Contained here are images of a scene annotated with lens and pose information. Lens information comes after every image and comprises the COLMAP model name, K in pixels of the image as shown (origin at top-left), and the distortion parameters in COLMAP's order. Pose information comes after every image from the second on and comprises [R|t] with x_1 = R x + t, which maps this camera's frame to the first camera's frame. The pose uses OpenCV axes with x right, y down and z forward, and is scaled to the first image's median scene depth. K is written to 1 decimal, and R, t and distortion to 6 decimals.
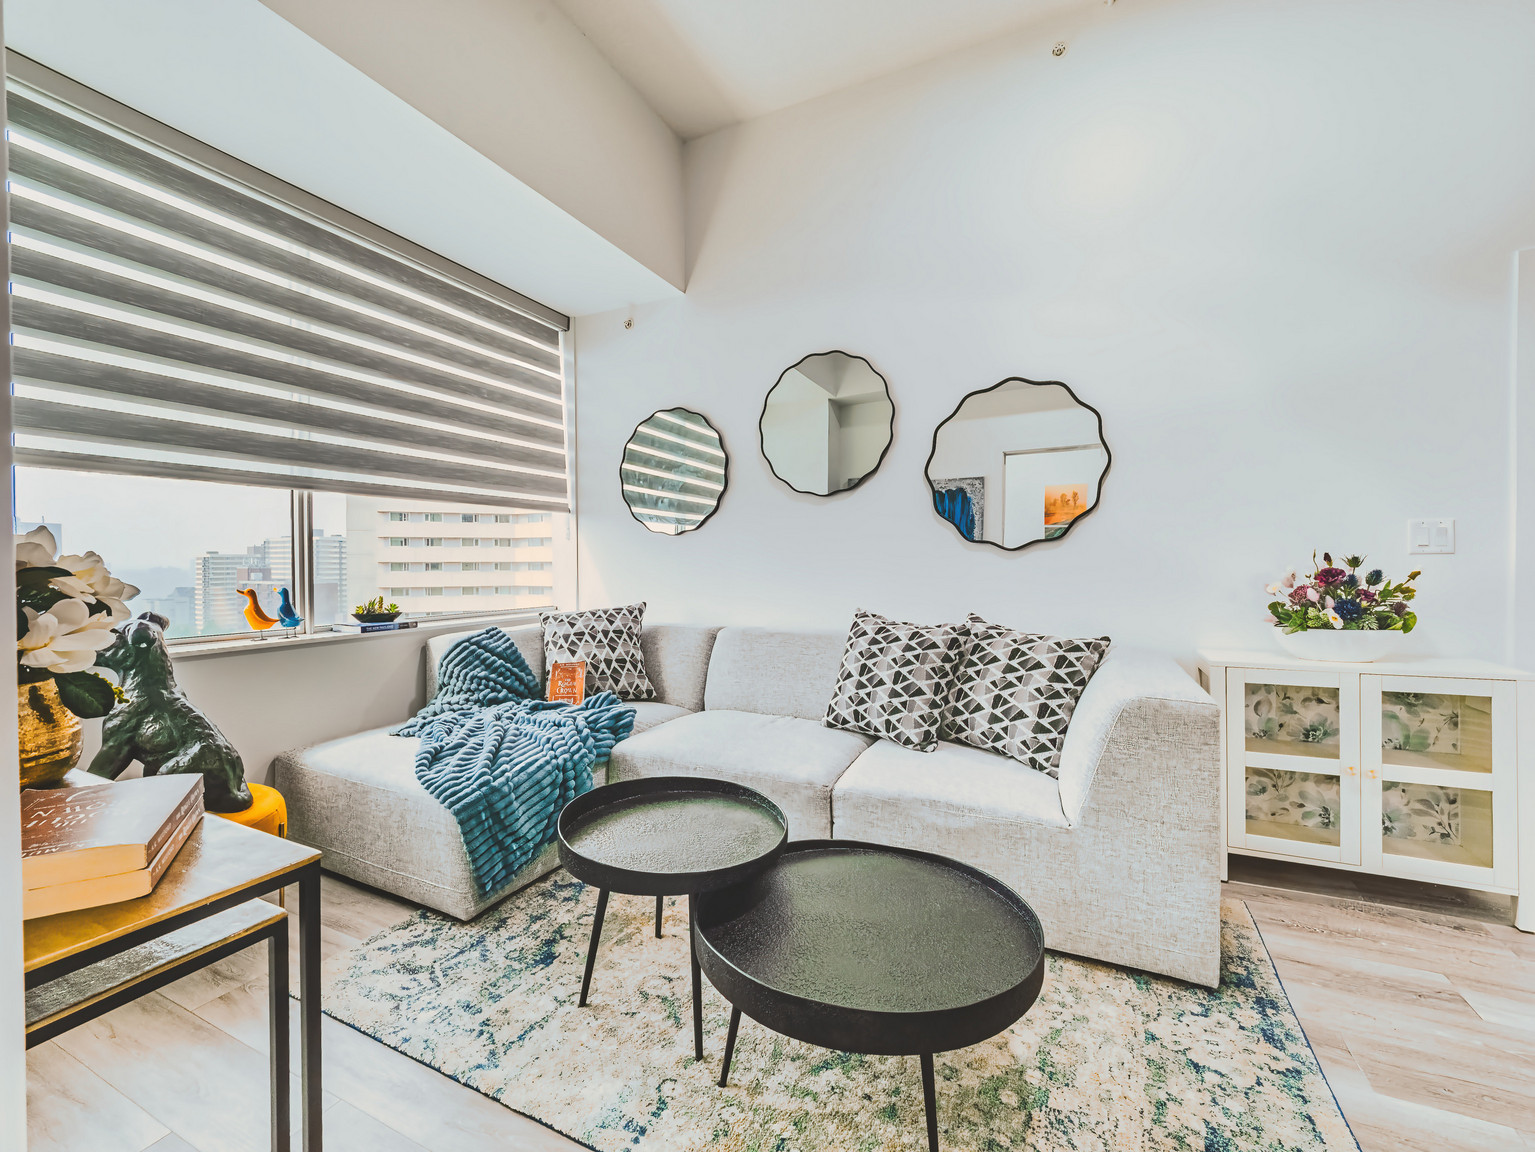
lens RADIAL K [[639.8, 0, 771.6], [0, 639.8, 576.4], [0, 0, 1]] dist [0.002041, -0.005319]
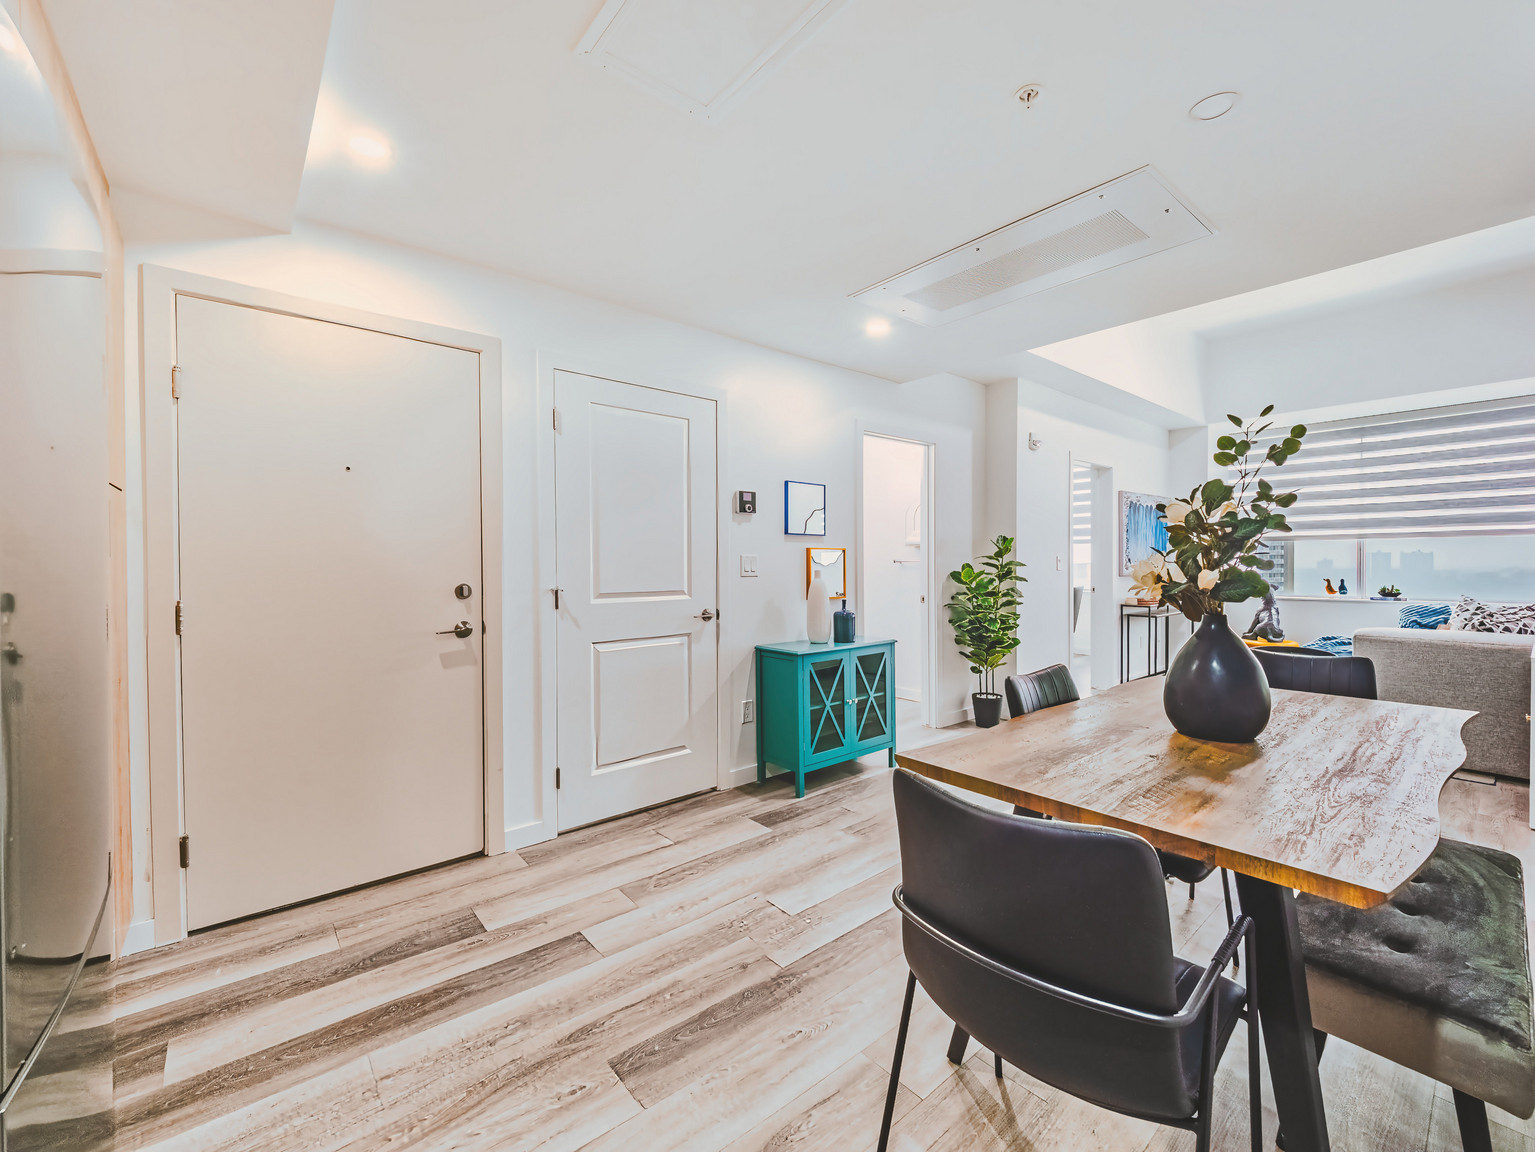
lens RADIAL K [[639.8, 0, 764.3], [0, 639.8, 566.0], [0, 0, 1]] dist [0.002041, -0.005319]
pose [[-0.411730, 0.012595, -0.911219, 2.536830], [-0.008265, 0.999812, 0.017555, -0.060899], [0.911269, 0.014759, -0.411548, -0.053546]]
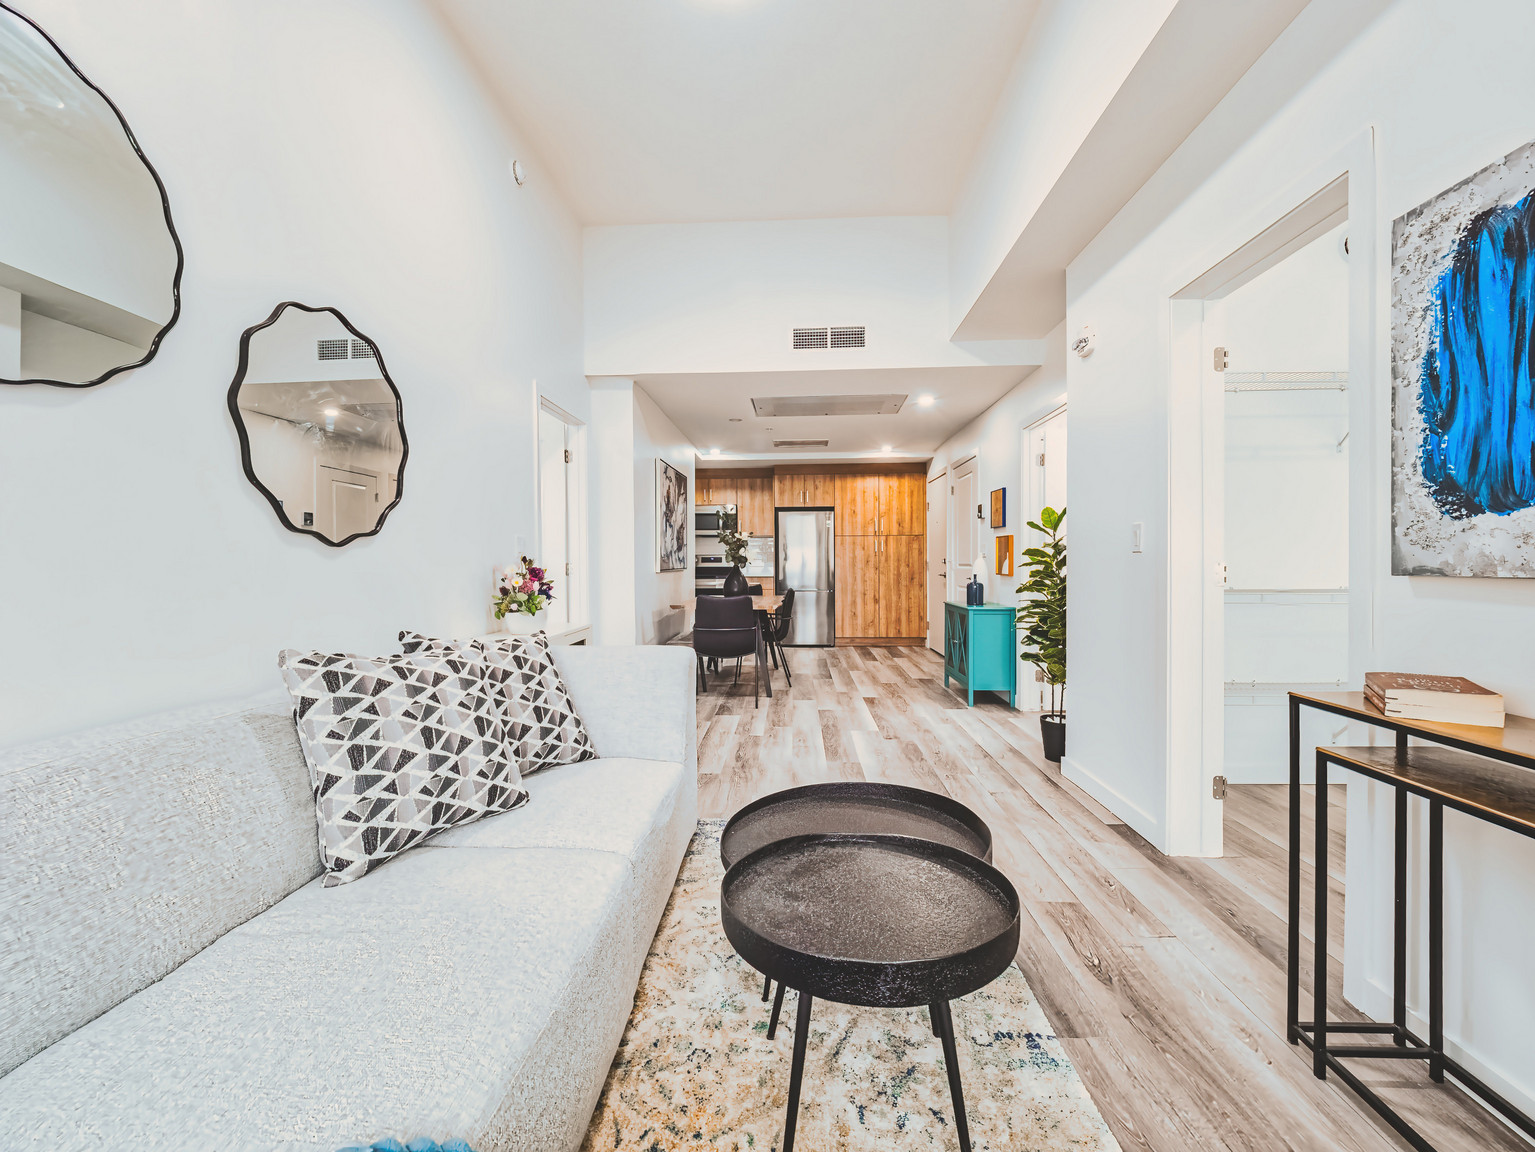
lens RADIAL K [[639.8, 0, 767.7], [0, 639.8, 575.0], [0, 0, 1]] dist [0.002041, -0.005319]
pose [[-0.392880, -0.011551, 0.919517, -0.546058], [0.020538, 0.999561, 0.021331, -0.014698], [-0.919360, 0.027266, -0.392470, 0.937977]]
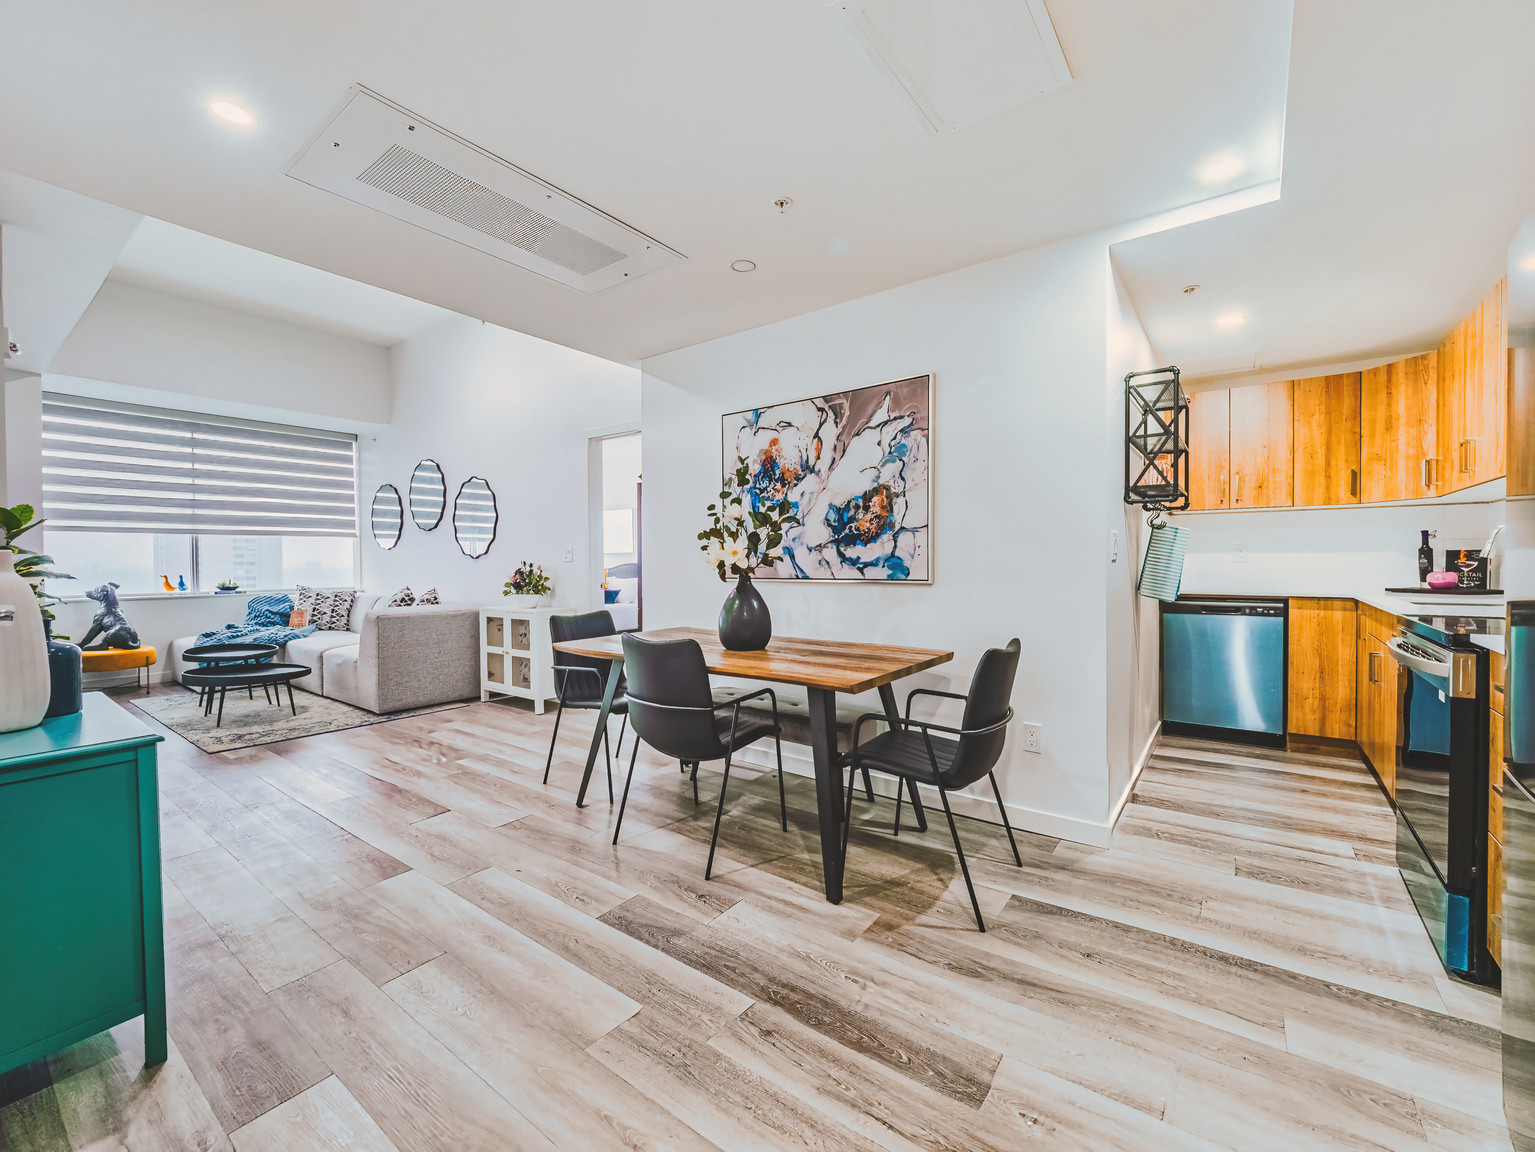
lens RADIAL K [[639.8, 0, 765.6], [0, 639.8, 570.5], [0, 0, 1]] dist [0.002041, -0.005319]
pose [[0.981187, 0.003259, -0.193032, 1.962215], [-0.002594, 0.999990, 0.003699, -0.014944], [0.193042, -0.003128, 0.981185, -1.001649]]
